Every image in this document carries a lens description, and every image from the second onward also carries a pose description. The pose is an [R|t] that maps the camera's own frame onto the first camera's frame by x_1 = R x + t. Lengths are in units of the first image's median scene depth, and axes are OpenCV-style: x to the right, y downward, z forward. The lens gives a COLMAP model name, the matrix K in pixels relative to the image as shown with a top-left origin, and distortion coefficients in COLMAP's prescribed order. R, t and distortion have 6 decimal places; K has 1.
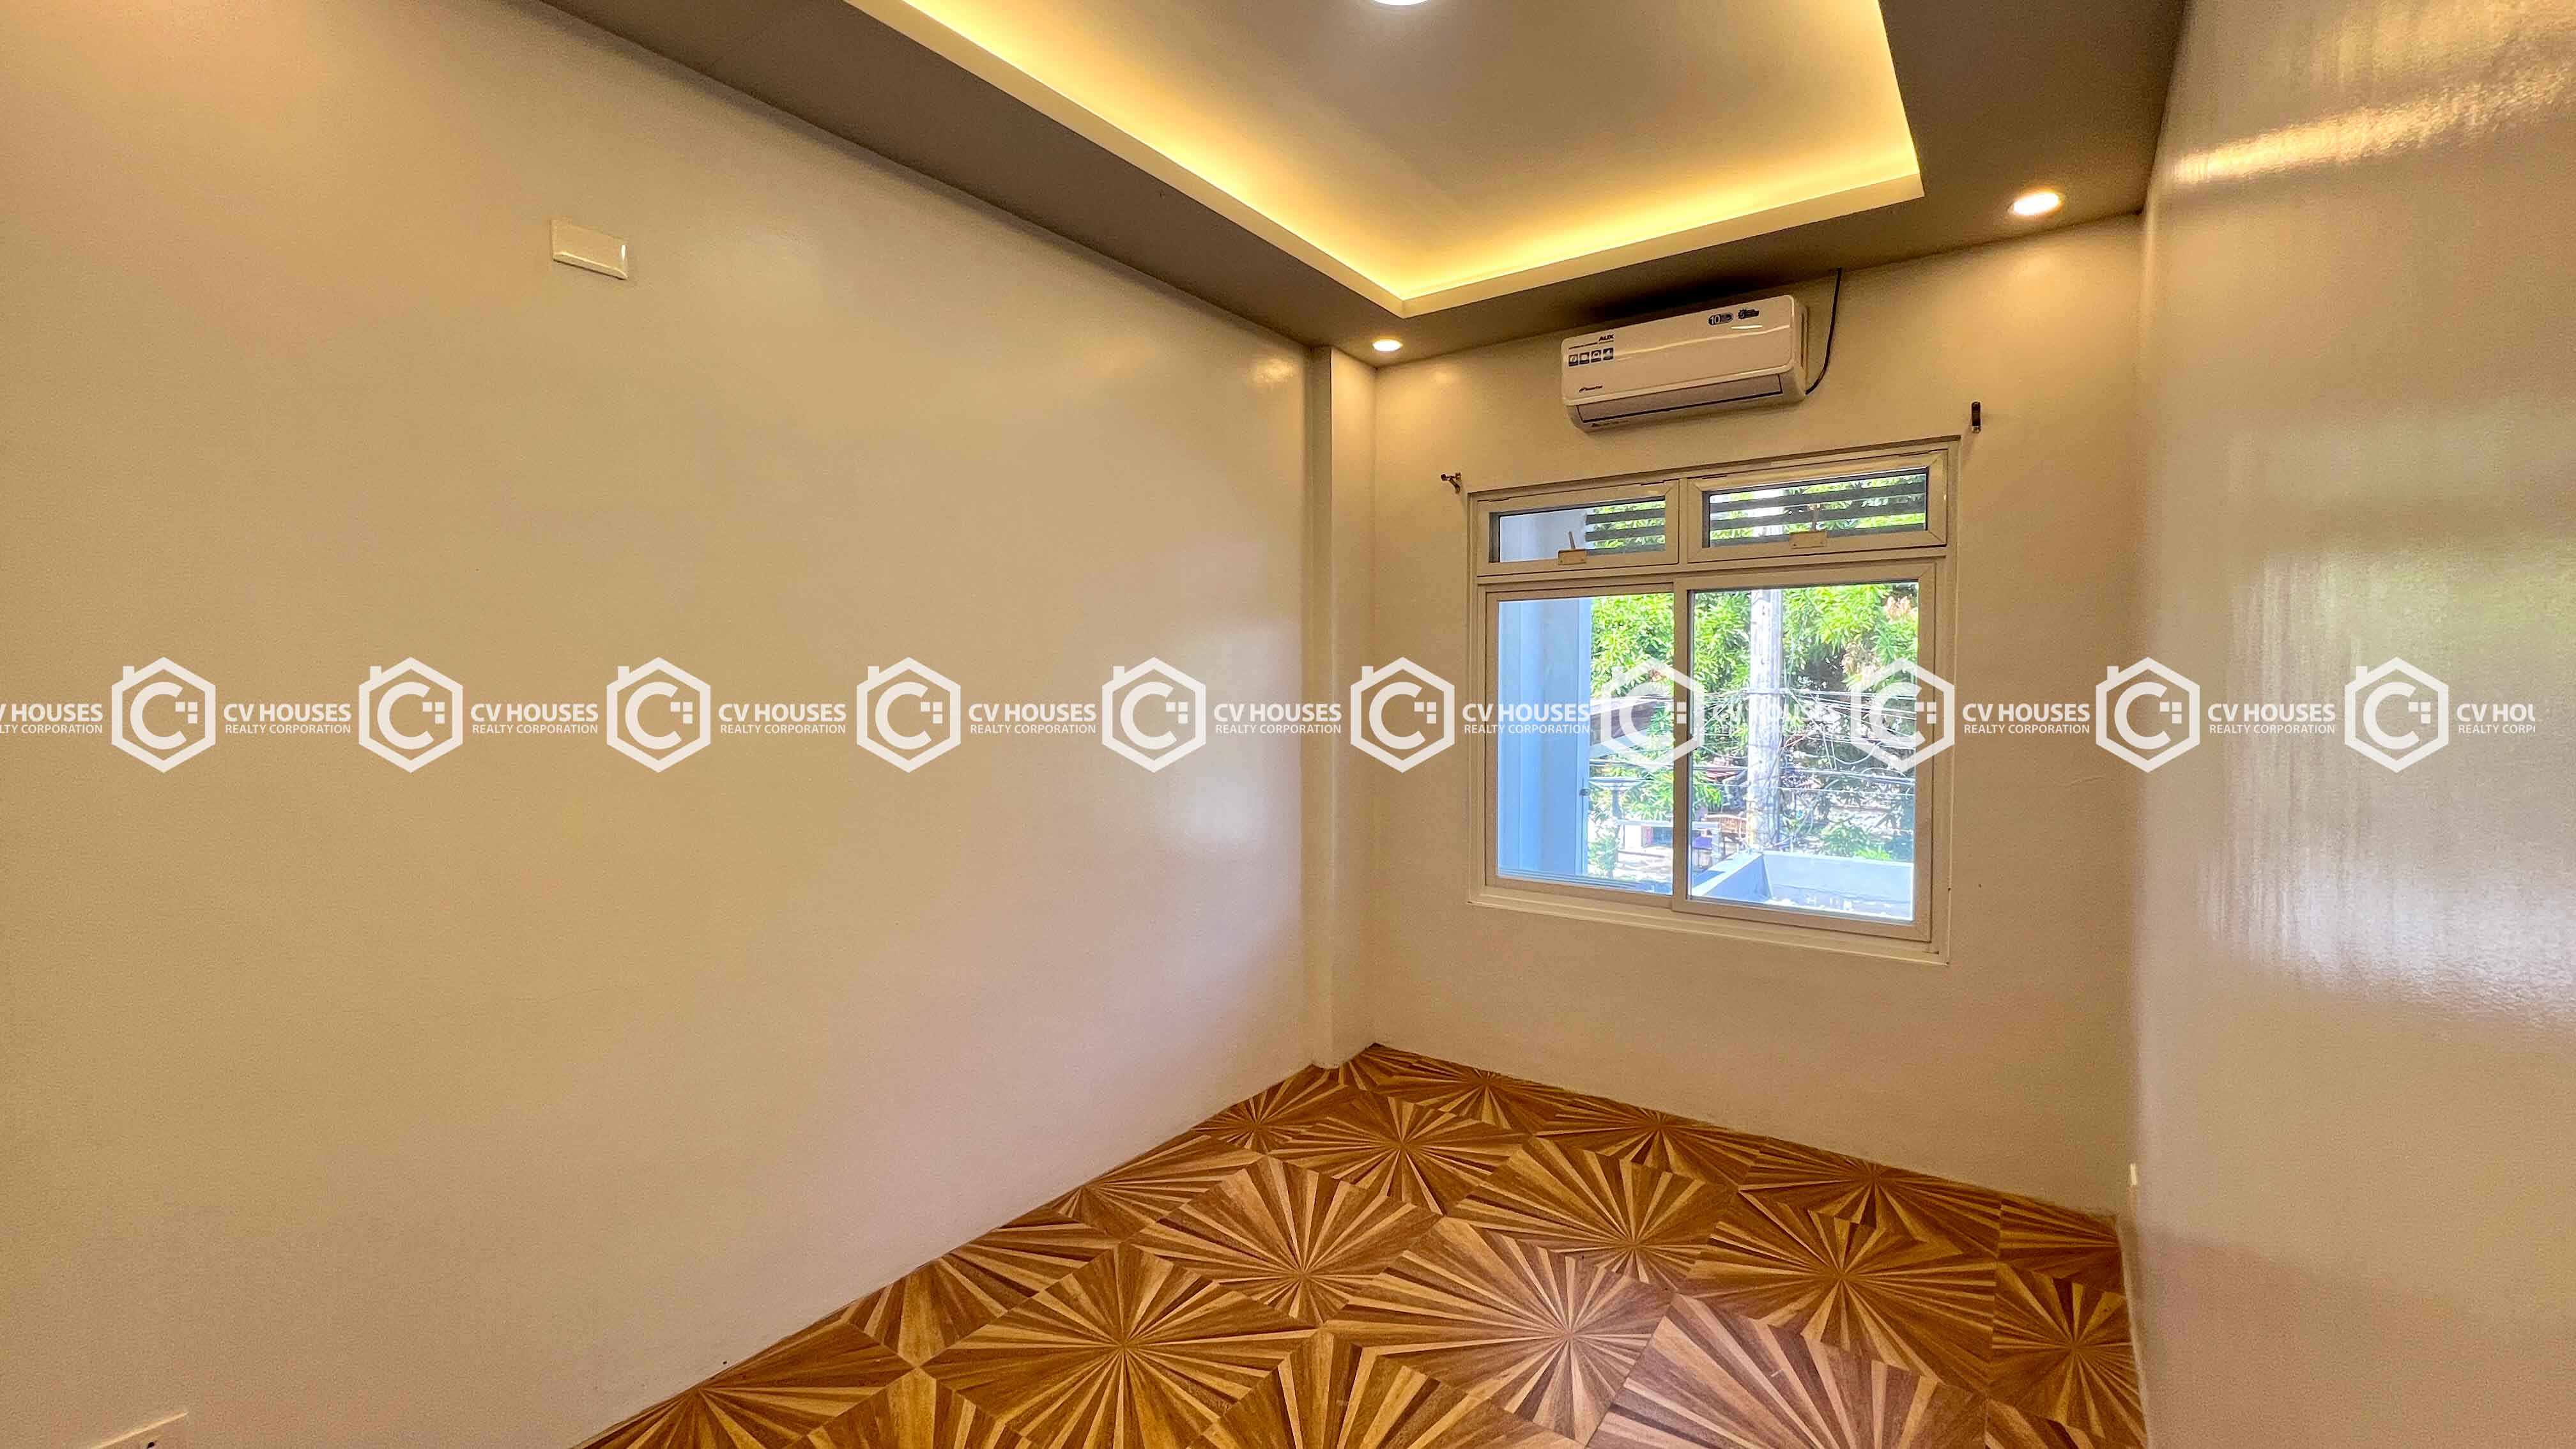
lens RADIAL K [[1018.4, 0, 1288.0], [0, 1018.4, 724.5], [0, 0, 1]] dist [0.000448, 0.000033]
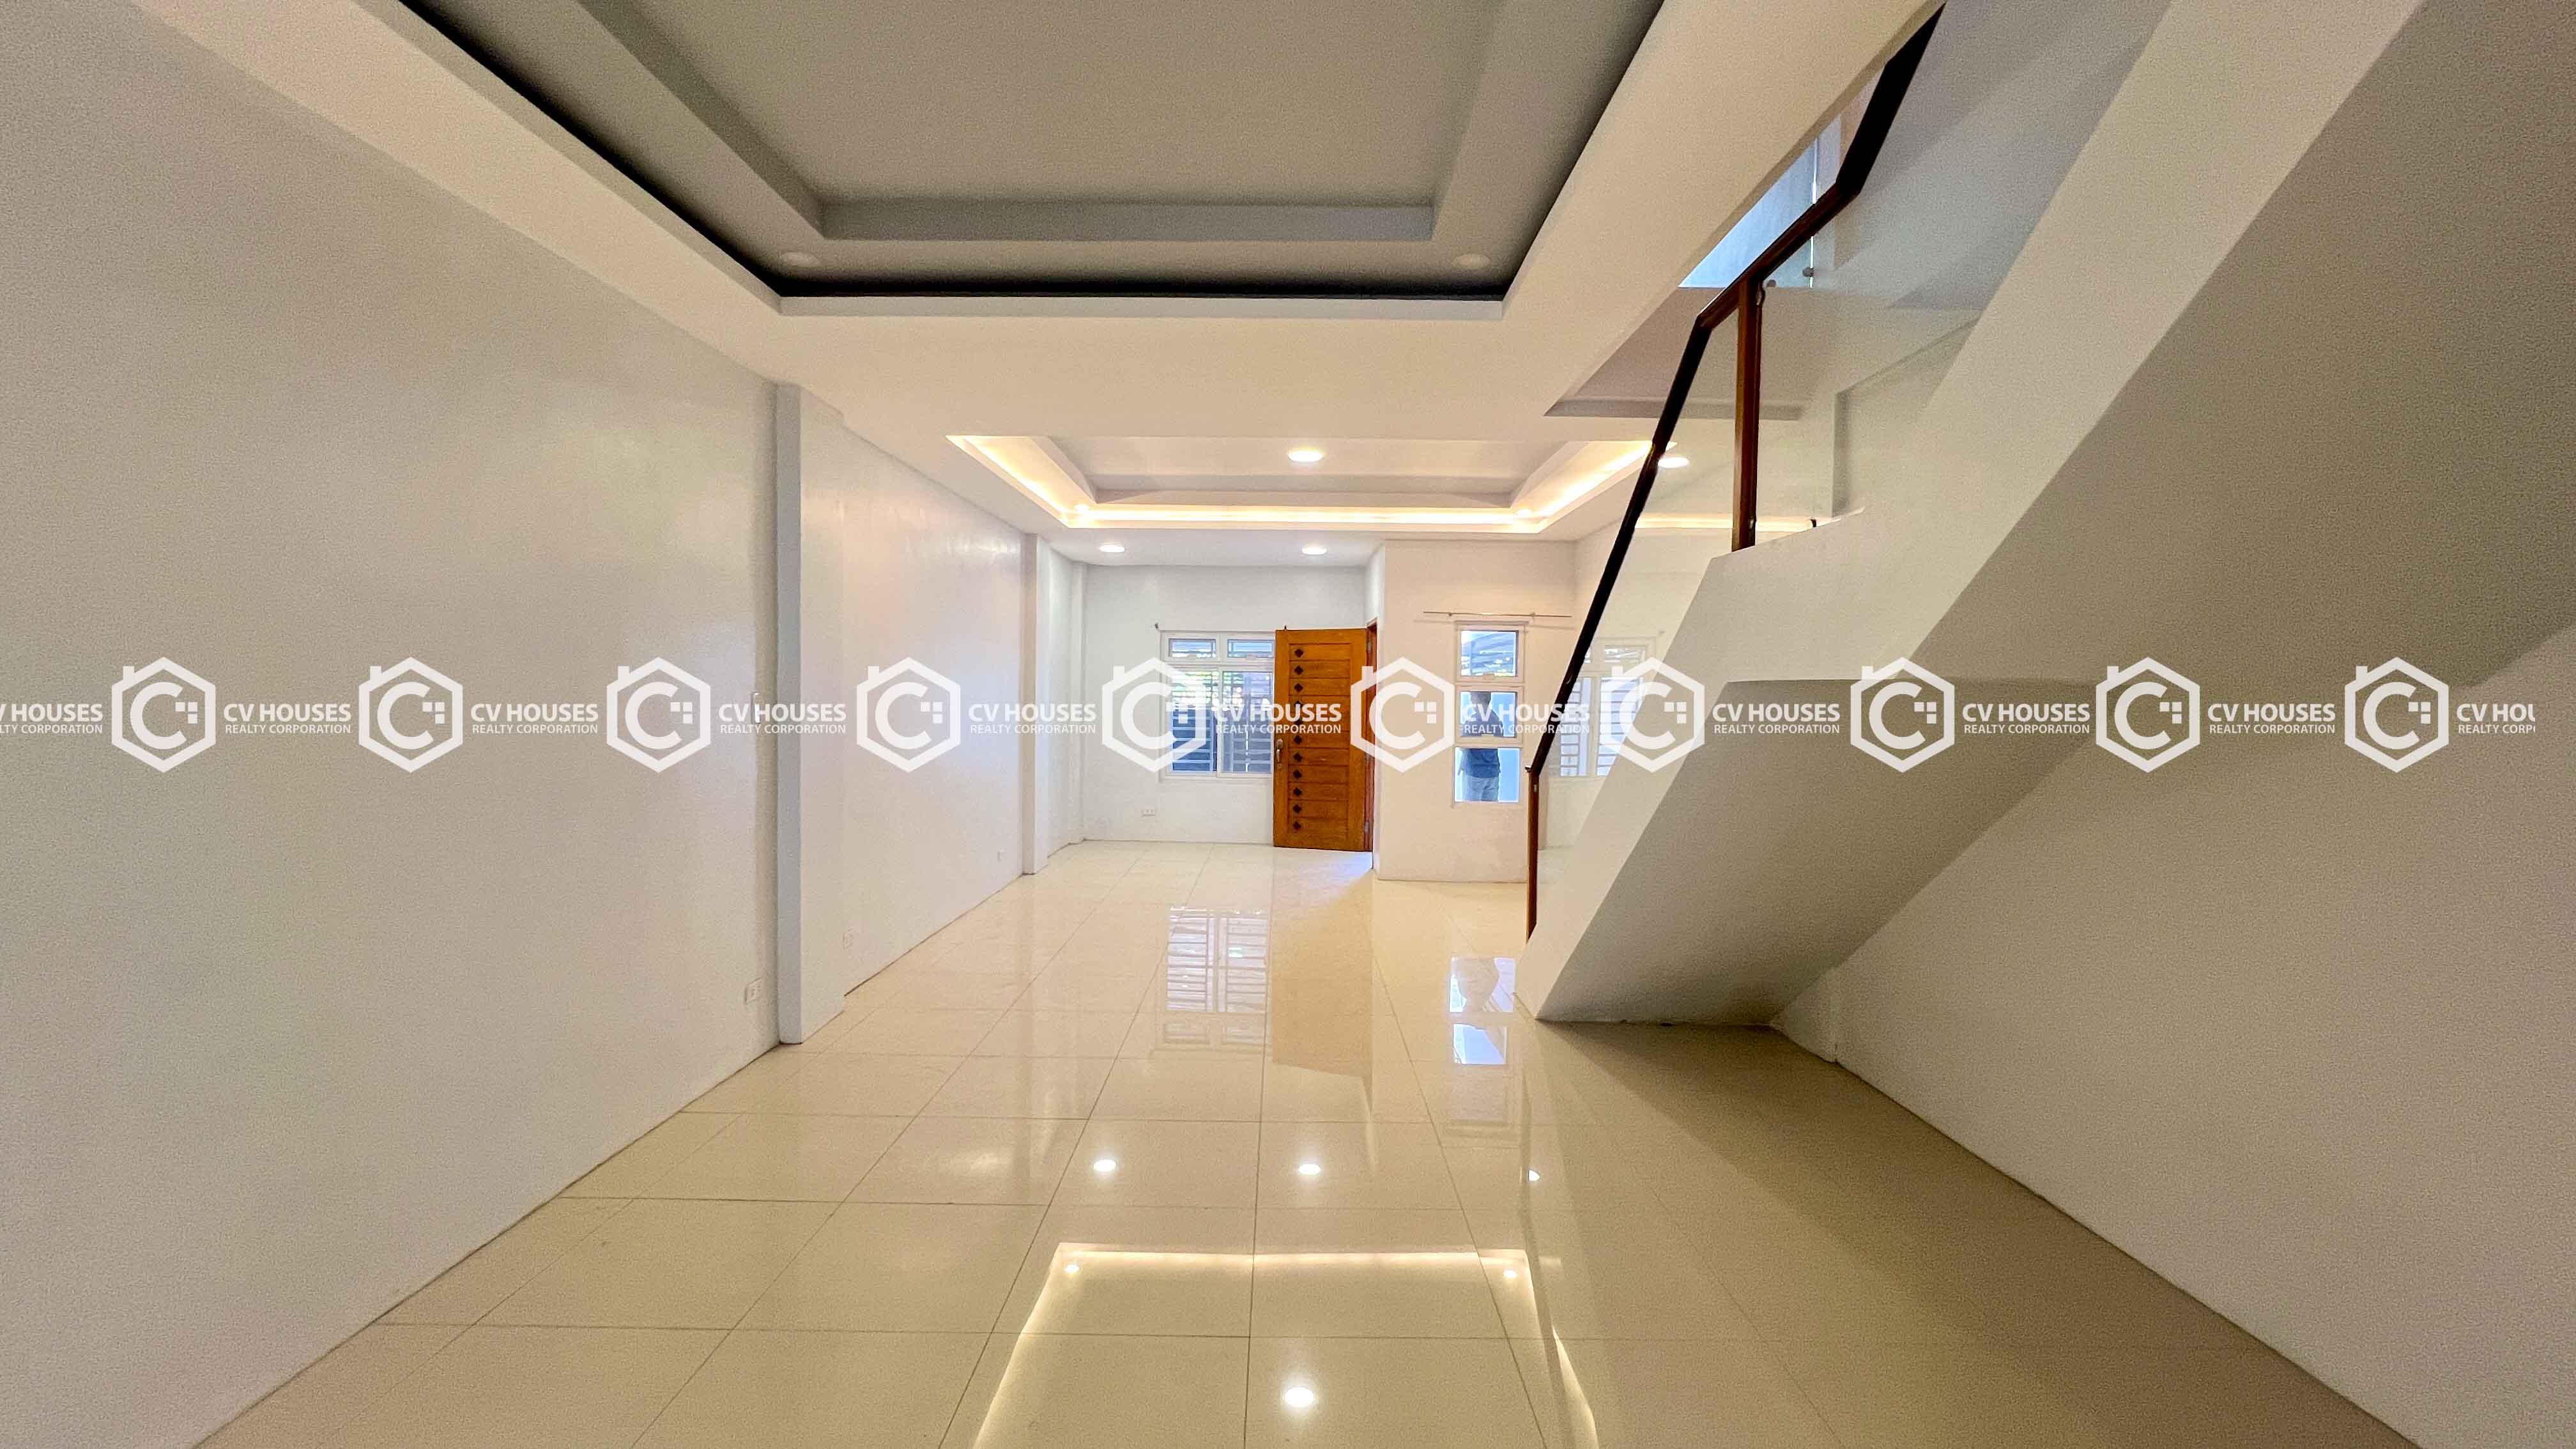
lens RADIAL K [[1012.2, 0, 1288.0], [0, 1012.2, 724.5], [0, 0, 1]] dist [-0.000481, -0.000036]
pose [[0.999997, 0.000248, -0.002388, 0.492118], [-0.000248, 1.000000, -0.000150, -0.000031], [0.002388, 0.000150, 0.999997, 0.004535]]
